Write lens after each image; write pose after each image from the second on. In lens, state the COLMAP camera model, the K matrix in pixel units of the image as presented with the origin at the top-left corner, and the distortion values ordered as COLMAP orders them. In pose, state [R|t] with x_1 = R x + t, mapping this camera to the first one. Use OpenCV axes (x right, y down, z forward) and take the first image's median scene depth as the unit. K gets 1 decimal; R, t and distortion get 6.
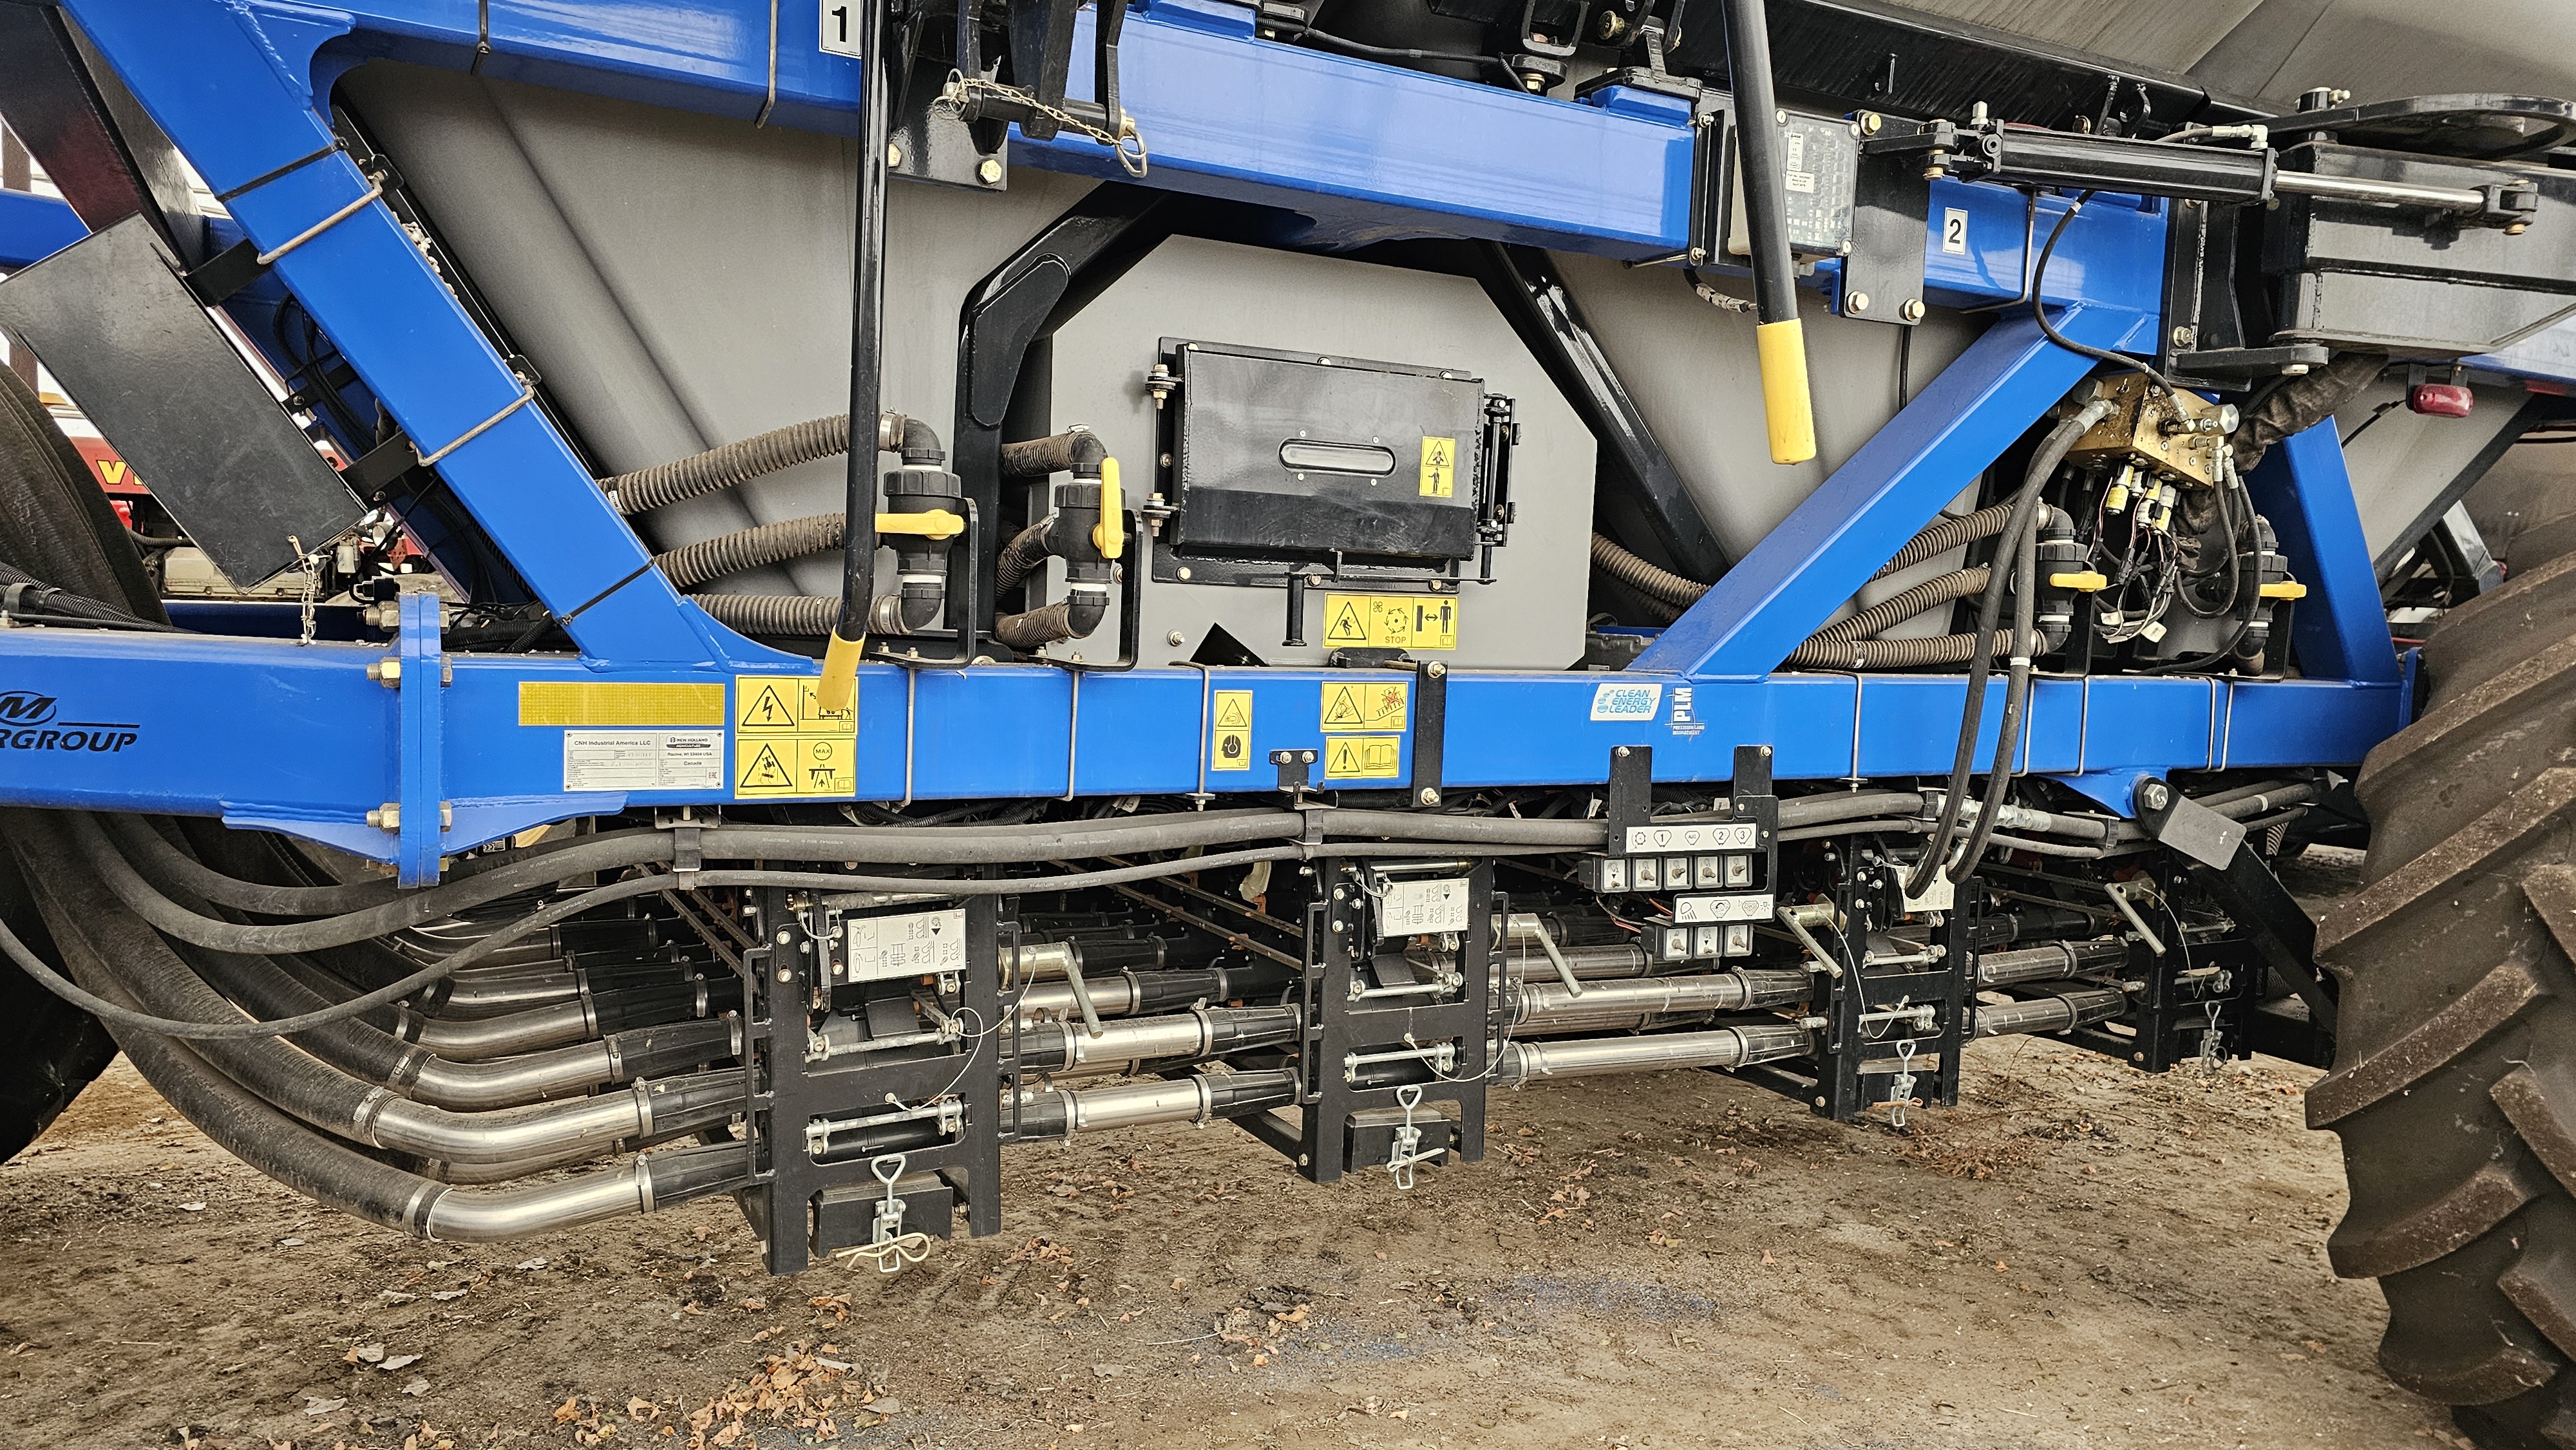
lens RADIAL K [[1736.7, 0, 1252.4], [0, 1736.7, 724.1], [0, 0, 1]] dist [0.113683, -0.126321]
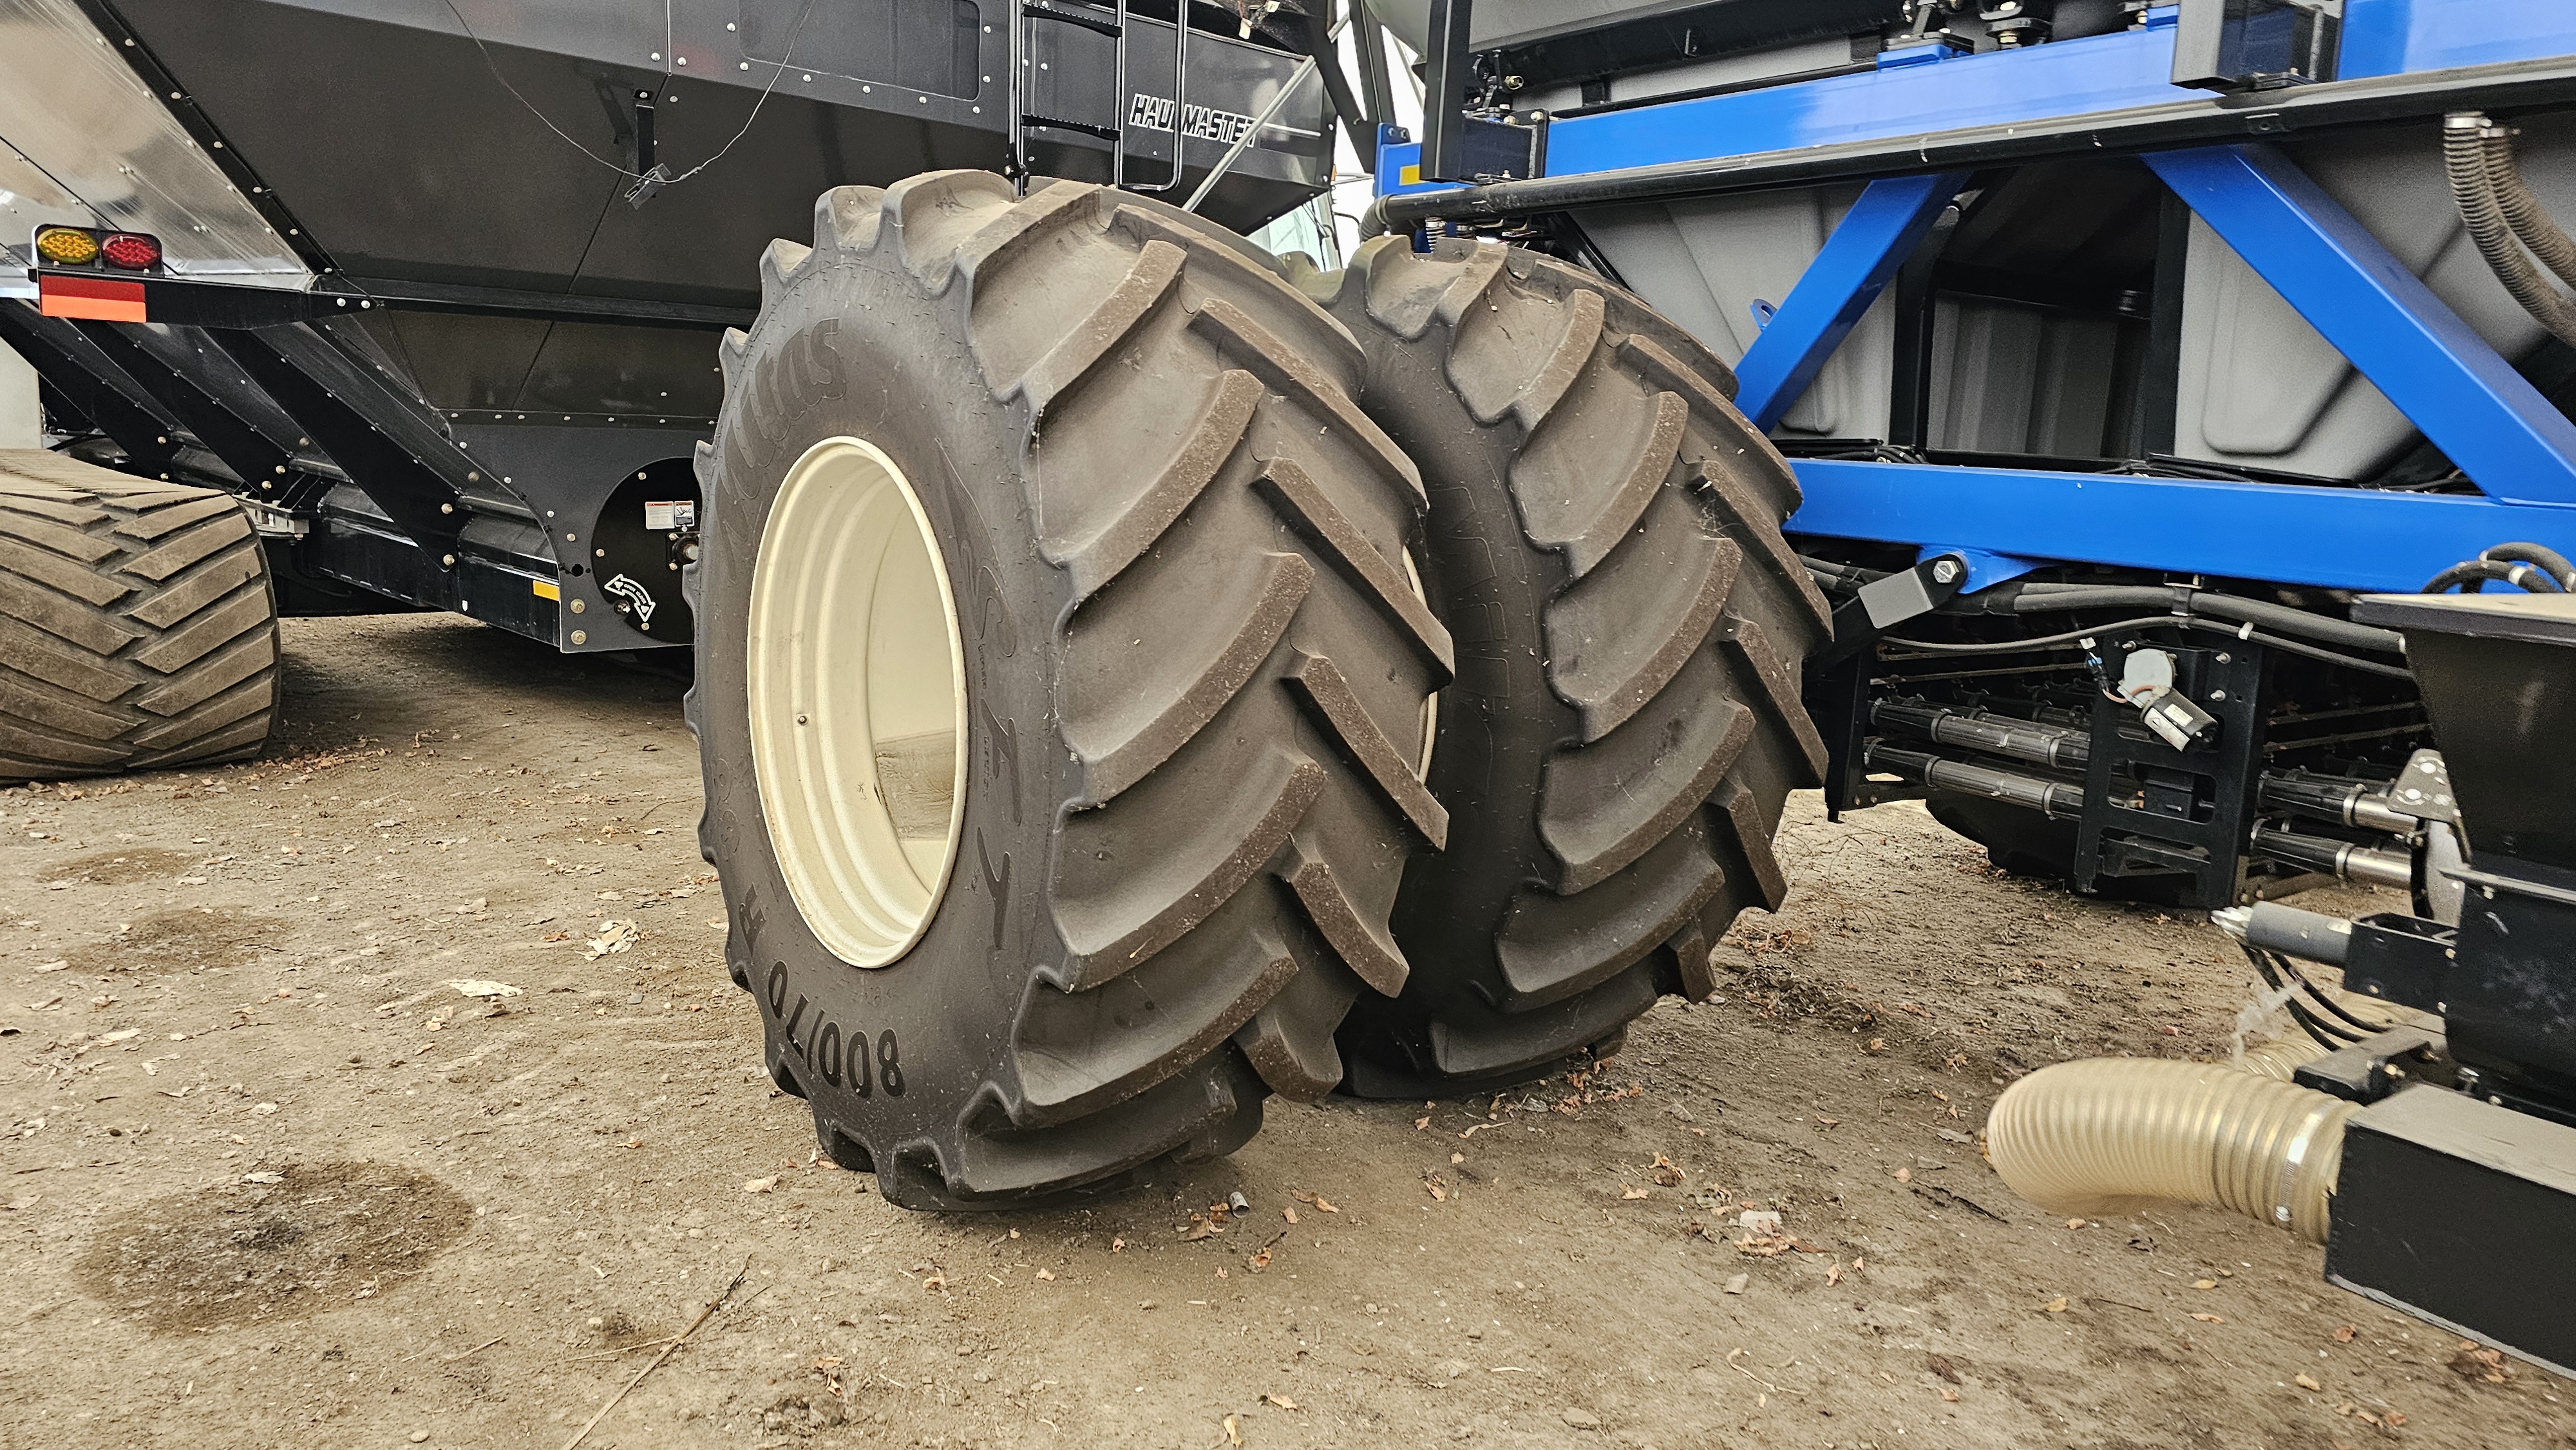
lens RADIAL K [[1736.7, 0, 1252.4], [0, 1736.7, 724.1], [0, 0, 1]] dist [0.113683, -0.126321]
pose [[-0.120581, -0.214313, 0.969294, -0.961487], [0.015078, 0.975910, 0.217652, -0.190609], [-0.992589, 0.040860, -0.114445, 2.406382]]
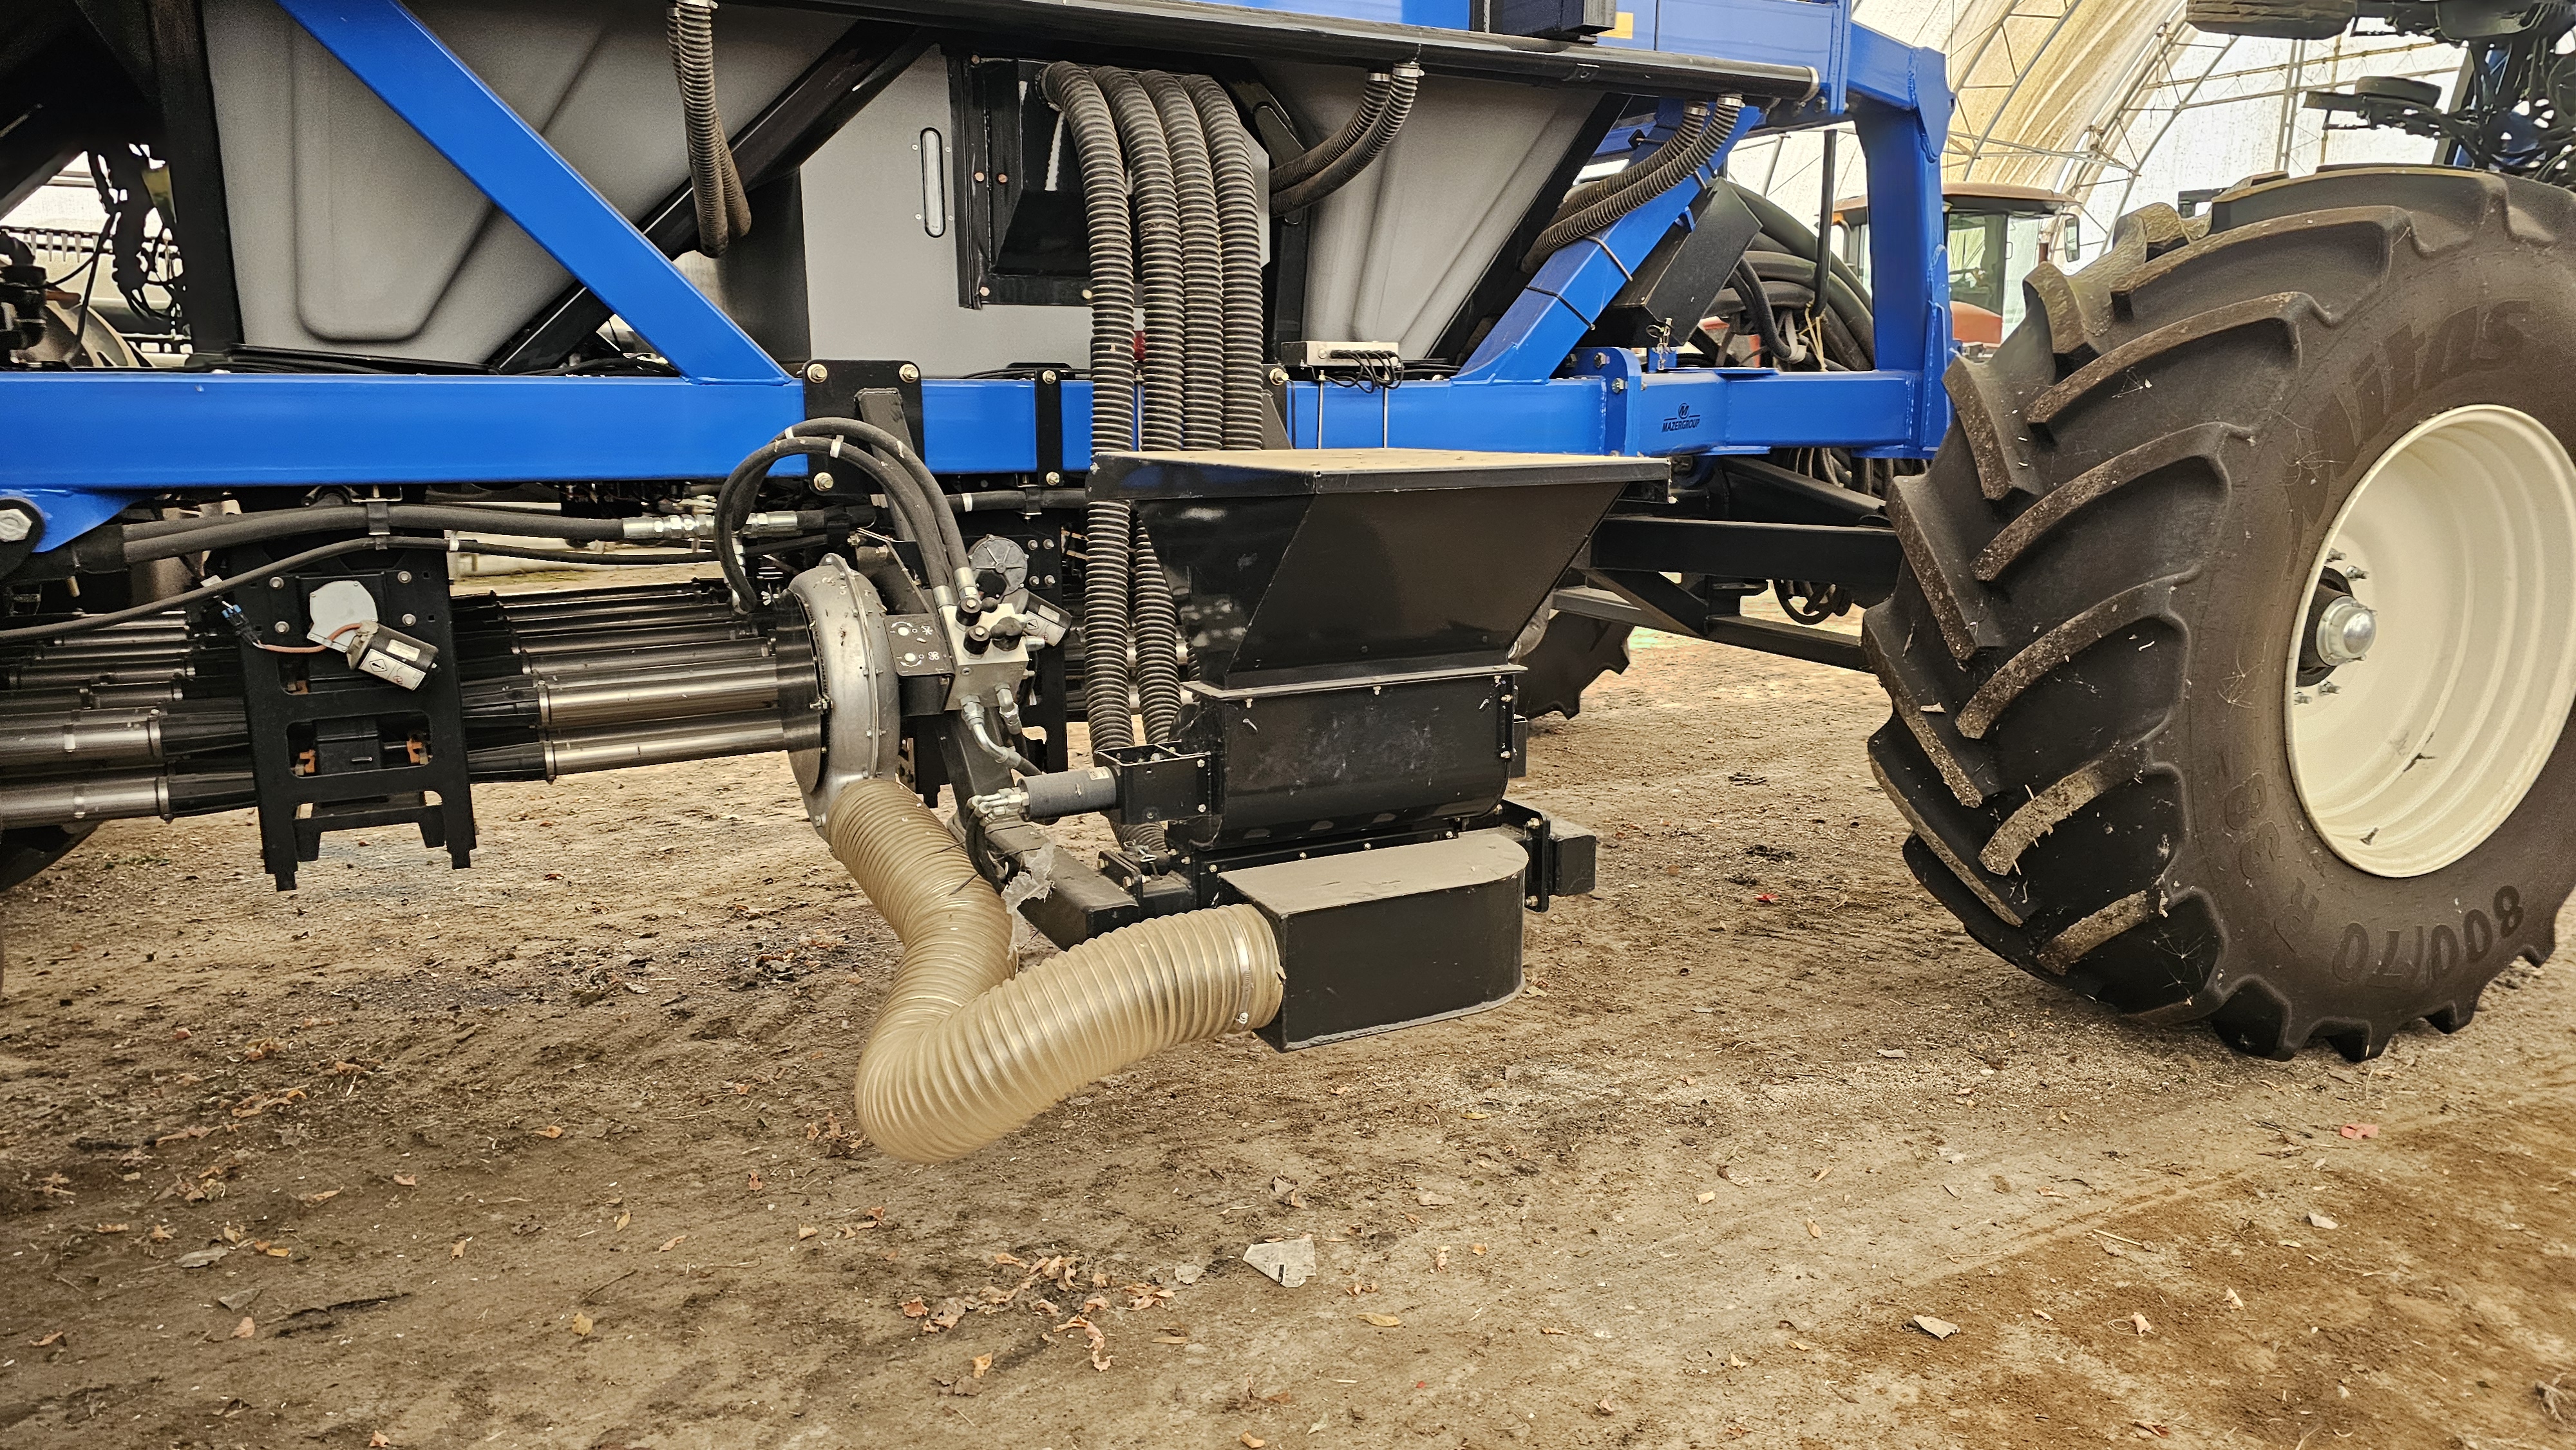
lens RADIAL K [[1745.0, 0, 1288.0], [0, 1745.0, 725.0], [0, 0, 1]] dist [0.110581, -0.120631]
pose [[-0.999233, -0.038208, -0.008629, -0.388163], [-0.039116, 0.961776, 0.271030, -0.184263], [-0.002056, 0.271160, -0.962532, 2.648447]]
